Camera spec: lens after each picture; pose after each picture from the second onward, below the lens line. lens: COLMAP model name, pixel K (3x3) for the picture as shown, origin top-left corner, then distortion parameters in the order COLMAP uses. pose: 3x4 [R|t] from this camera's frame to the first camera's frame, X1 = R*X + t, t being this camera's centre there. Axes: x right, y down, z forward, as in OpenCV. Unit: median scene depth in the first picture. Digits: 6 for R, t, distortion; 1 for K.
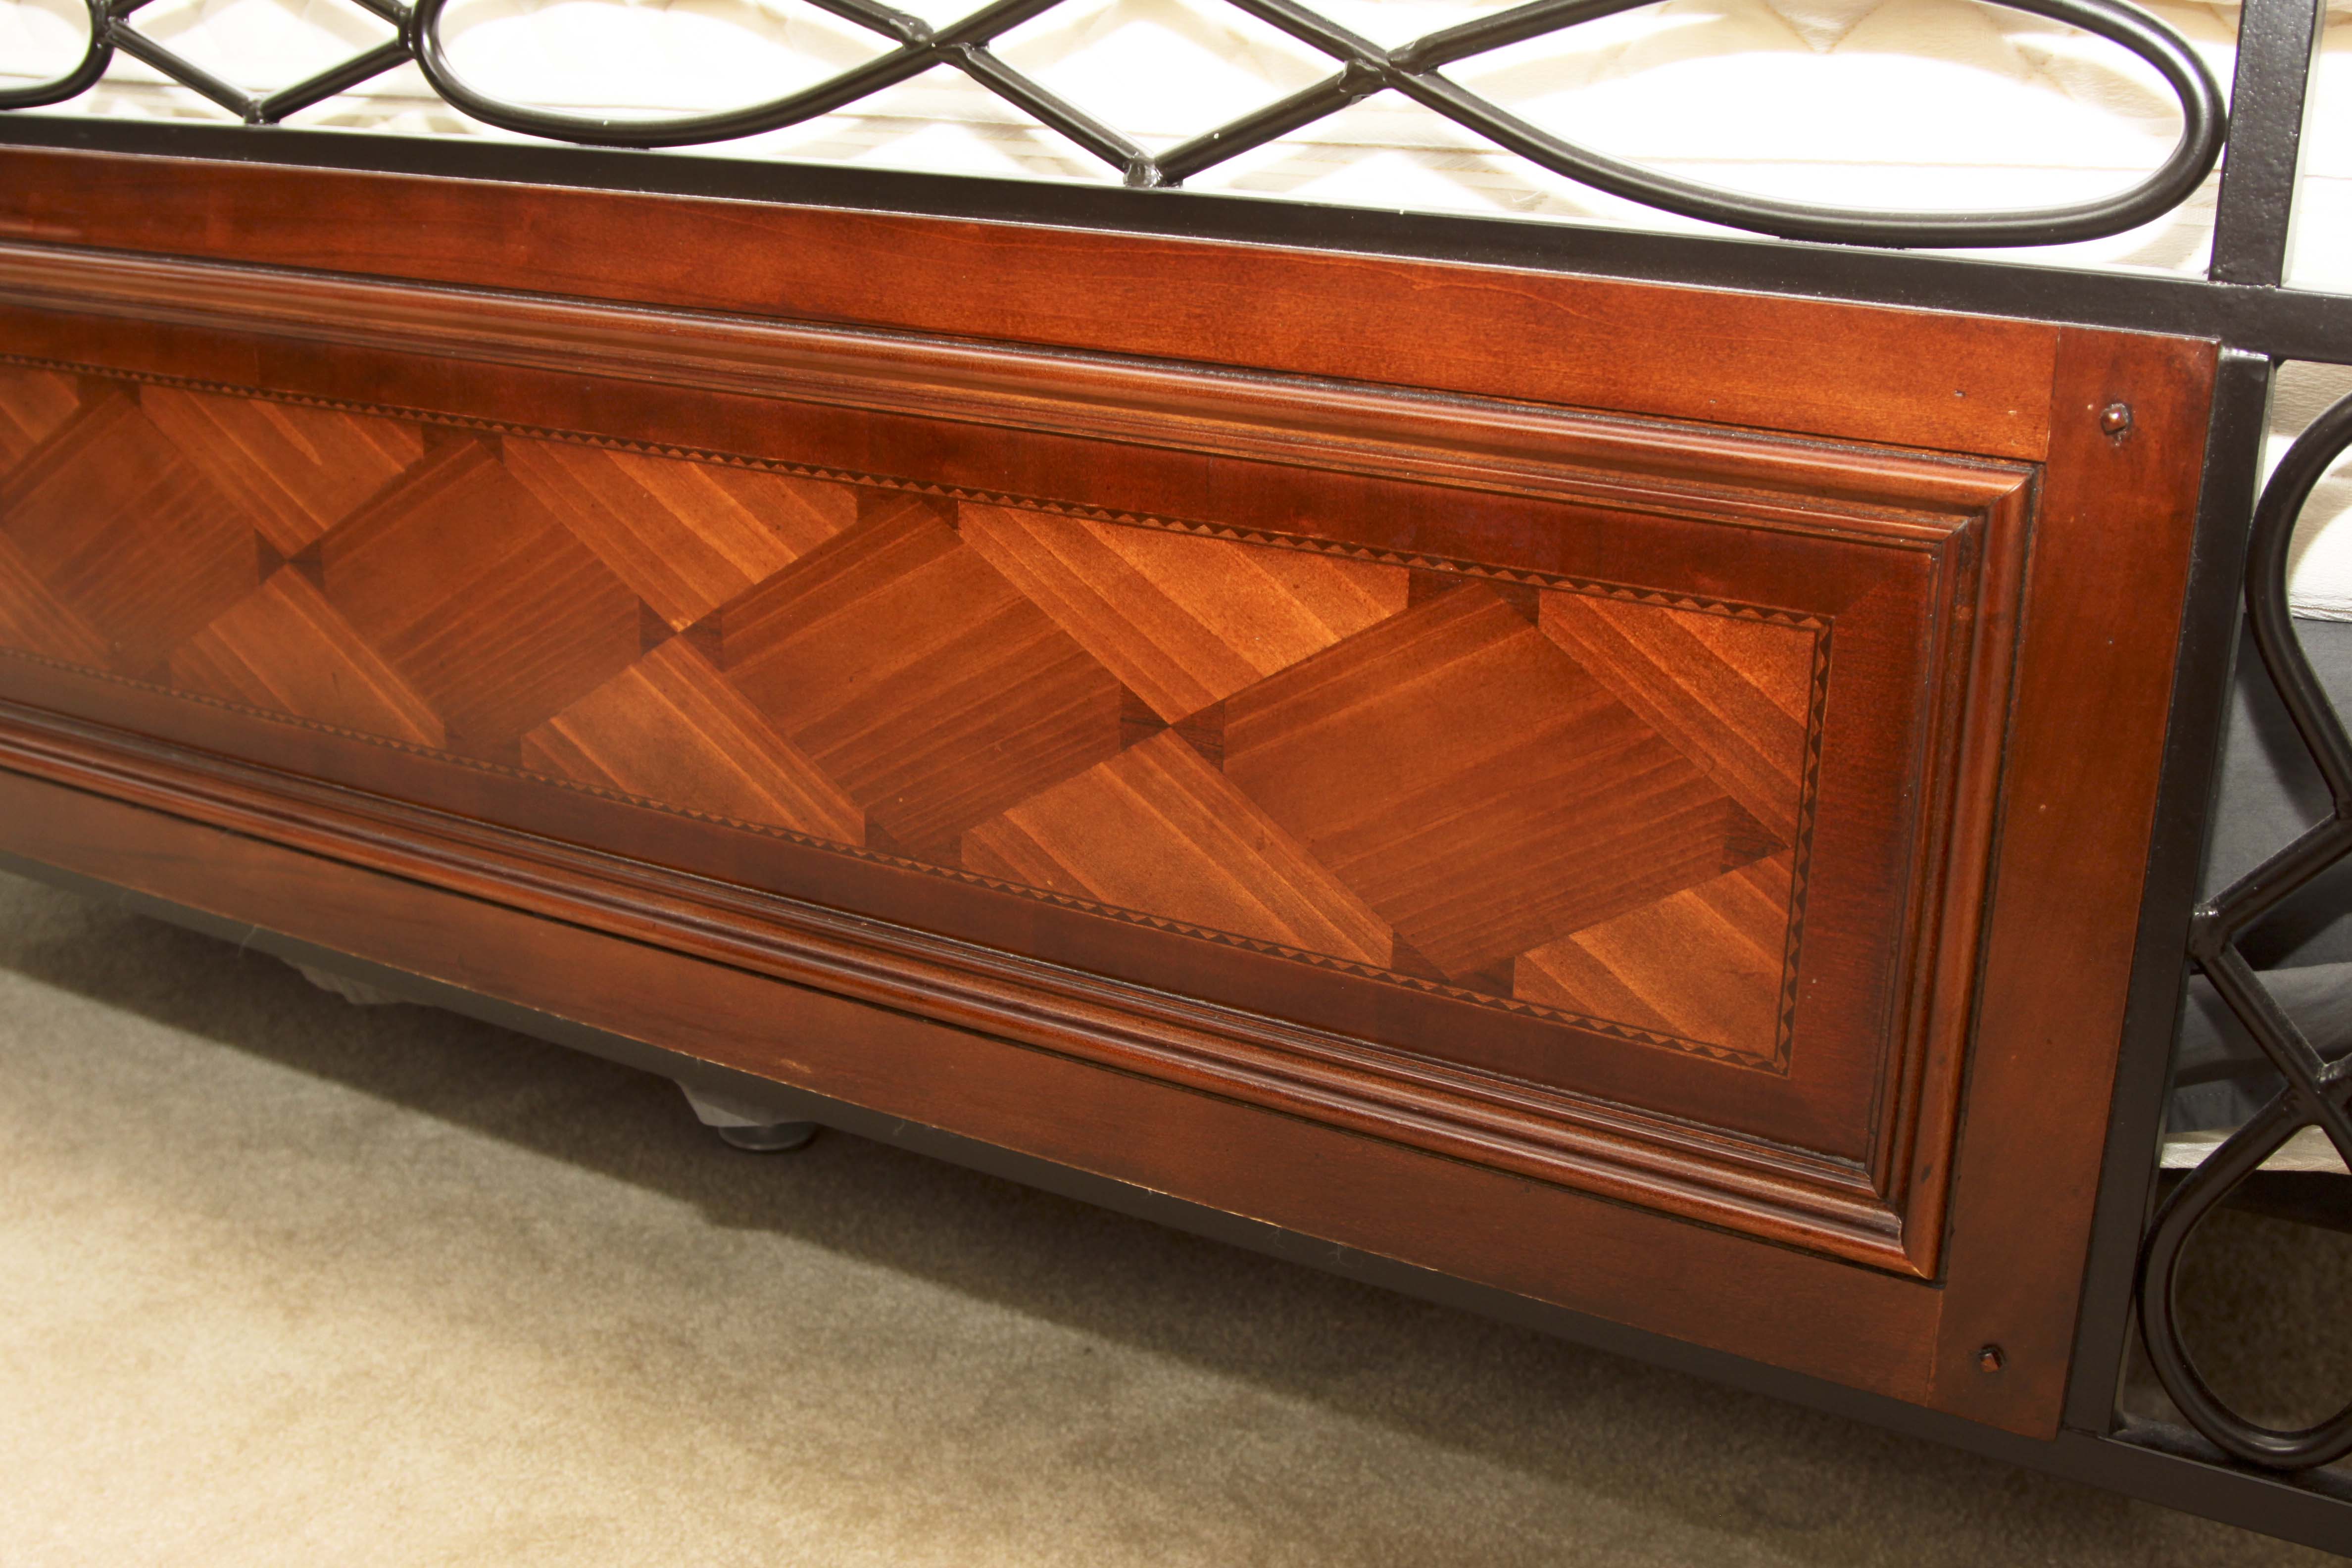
lens RADIAL K [[2635.3, 0, 1176.0], [0, 2635.3, 784.0], [0, 0, 1]] dist [-0.123473, 0.066330]
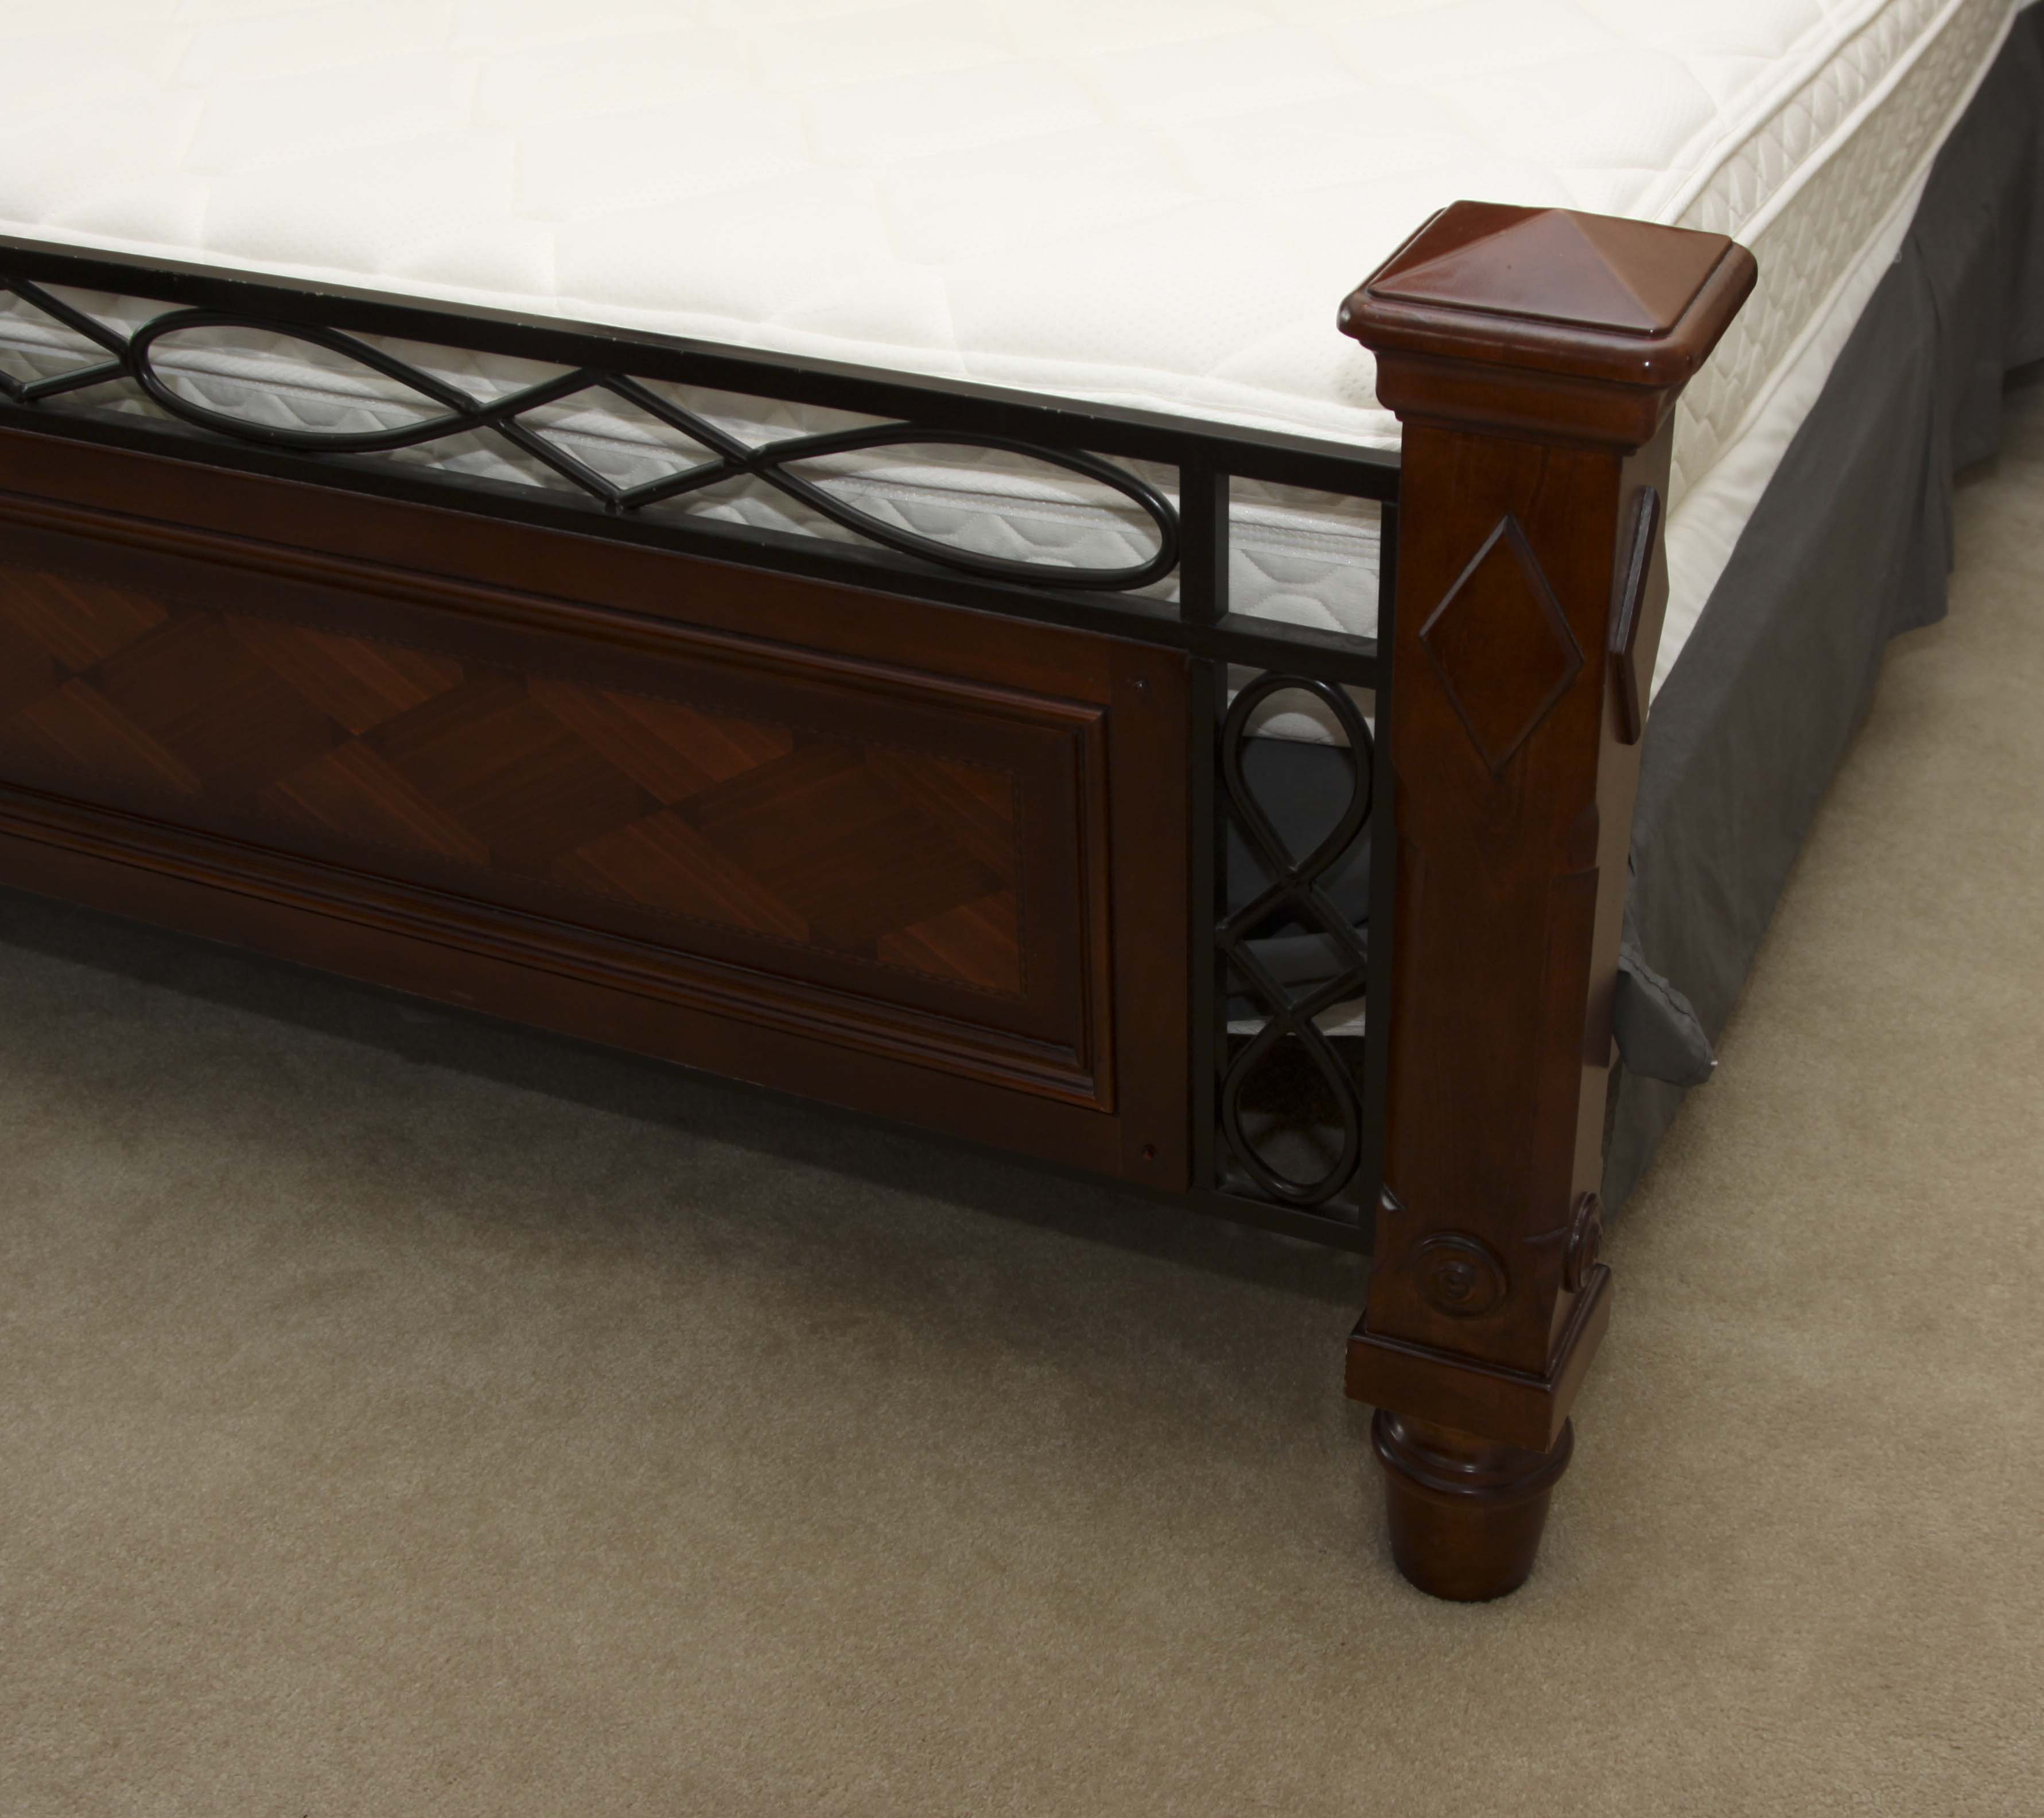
lens RADIAL K [[2953.5, 0, 1183.2], [0, 2953.5, 908.5], [0, 0, 1]] dist [-0.124827, 0.036796]
pose [[0.992242, -0.081495, 0.093885, 0.134795], [0.058024, 0.971457, 0.230010, -0.350978], [-0.109950, -0.222778, 0.968649, -0.809128]]
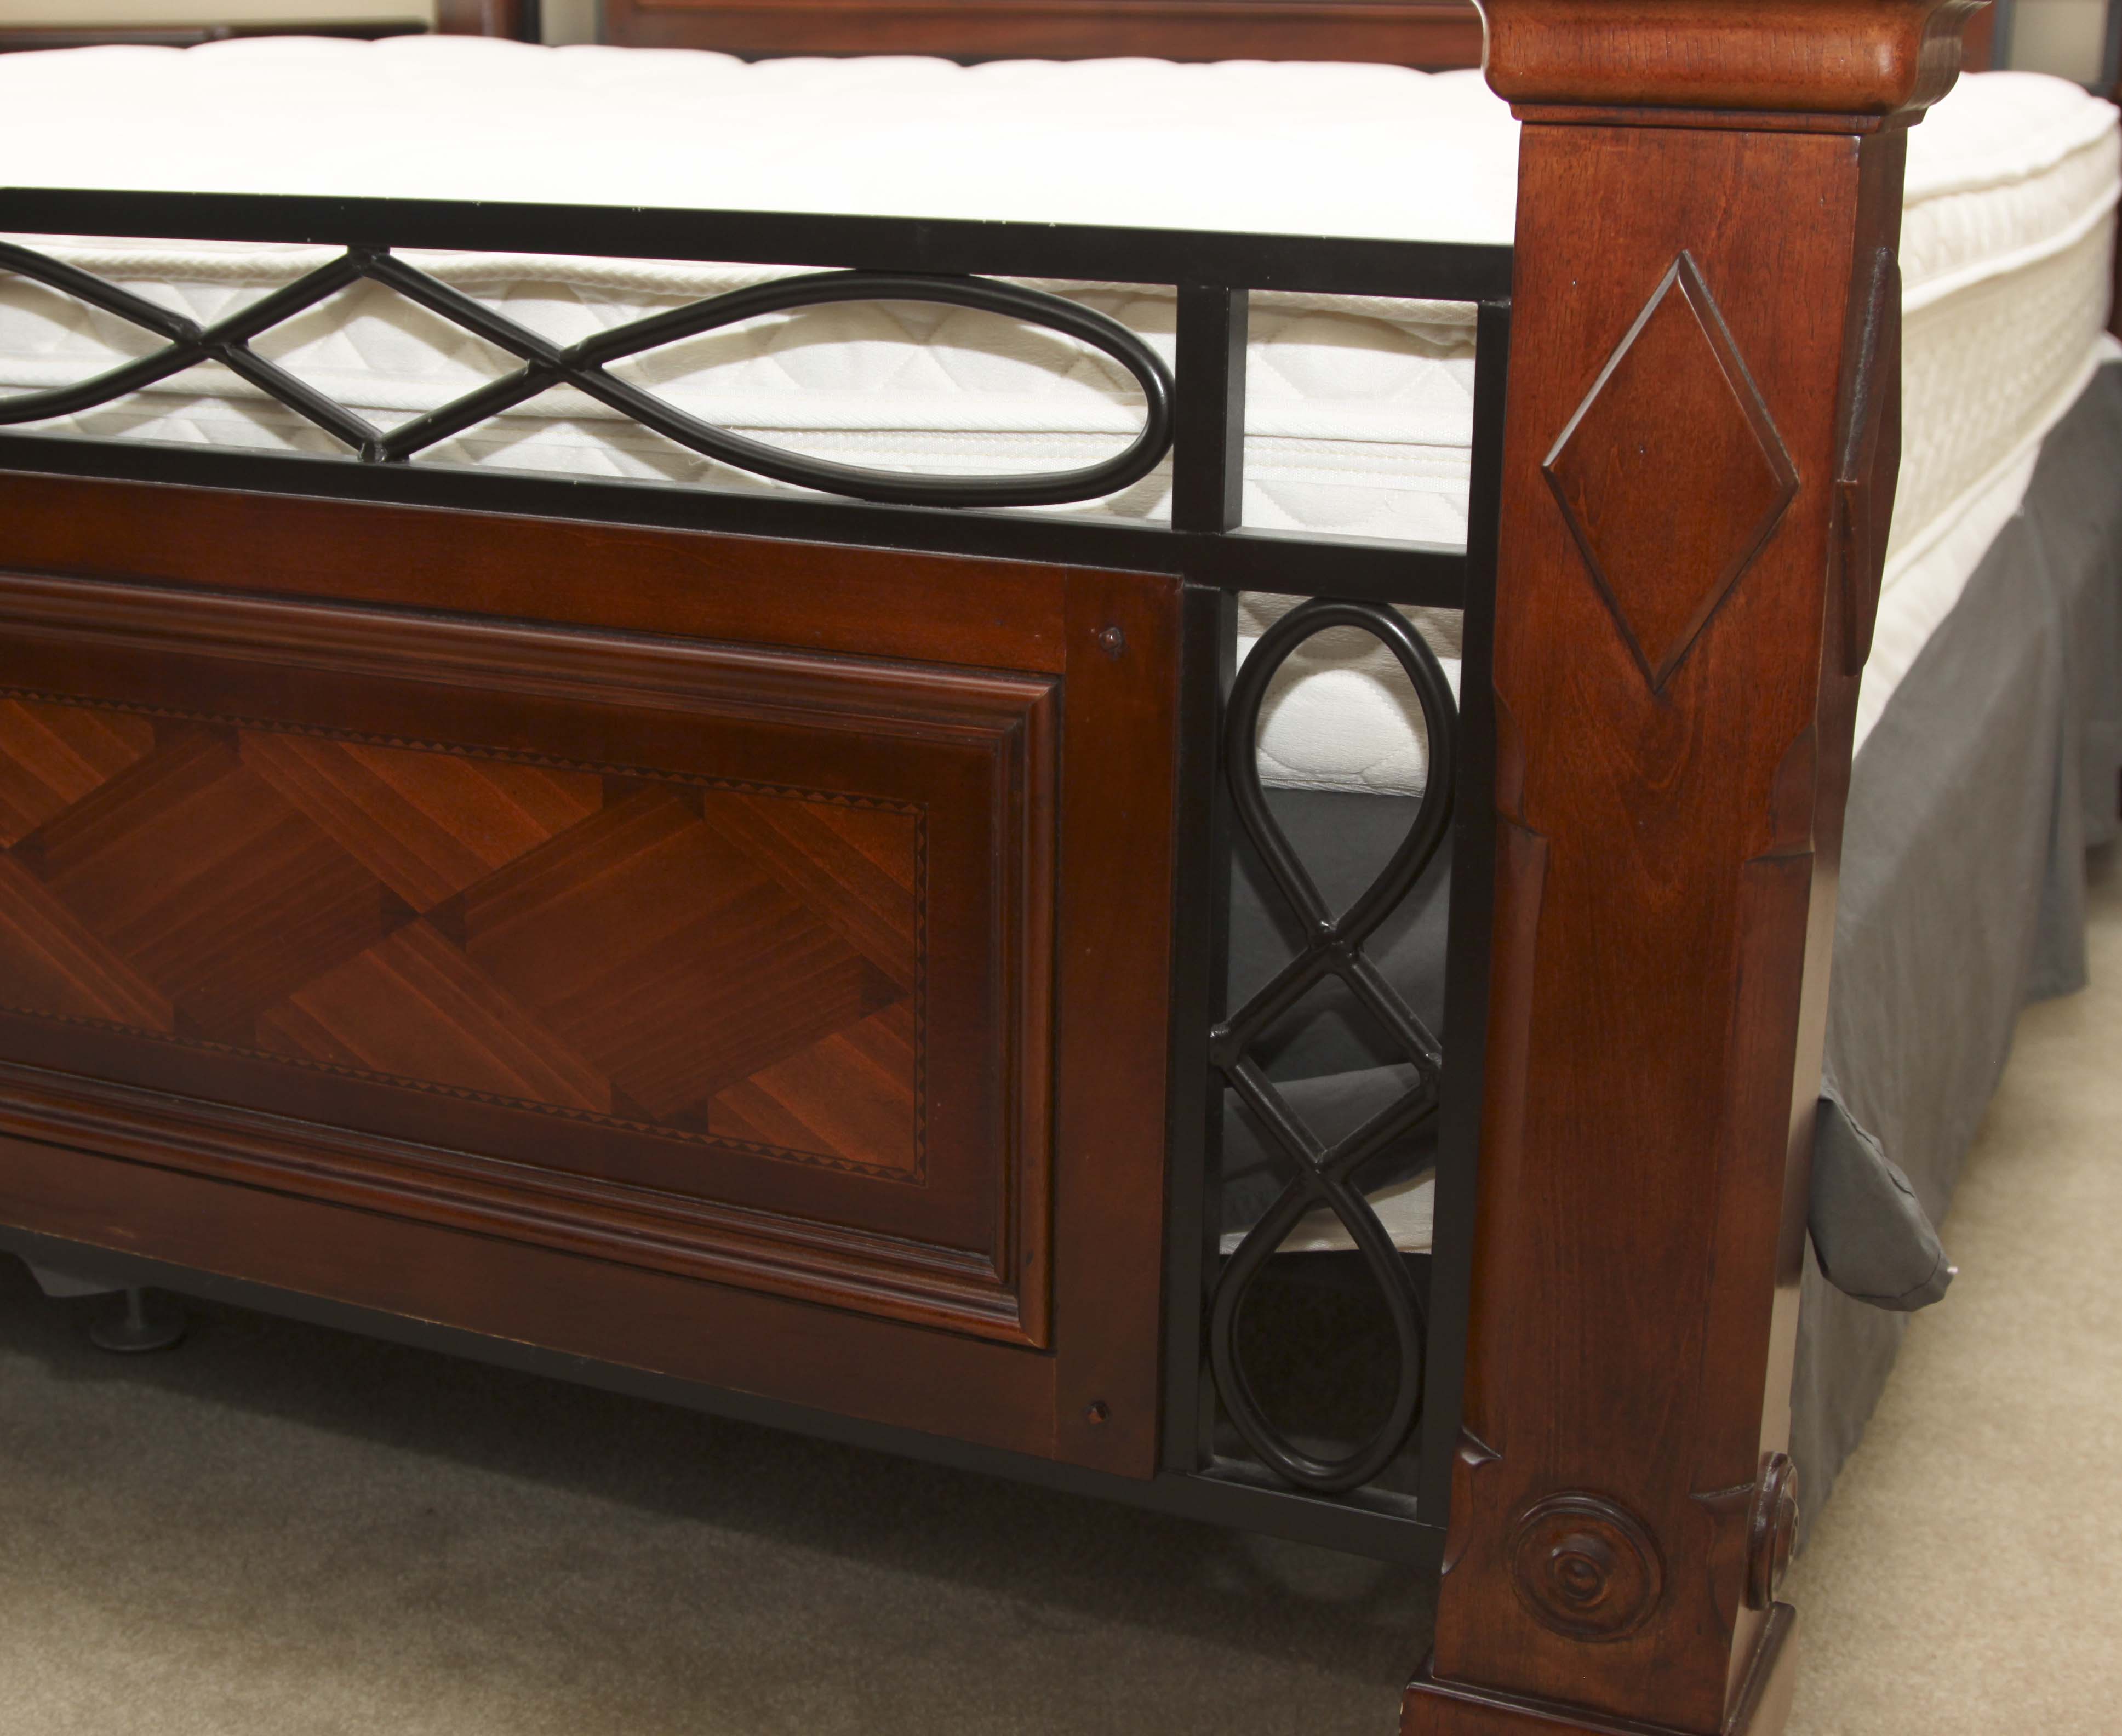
lens RADIAL K [[3071.5, 0, 996.5], [0, 3071.5, 869.3], [0, 0, 1]] dist [-0.113250, 0.111066]
pose [[0.995714, -0.031010, 0.087136, 0.128354], [0.035375, 0.998171, -0.049014, 0.031851], [-0.085457, 0.051887, 0.994990, -0.358812]]
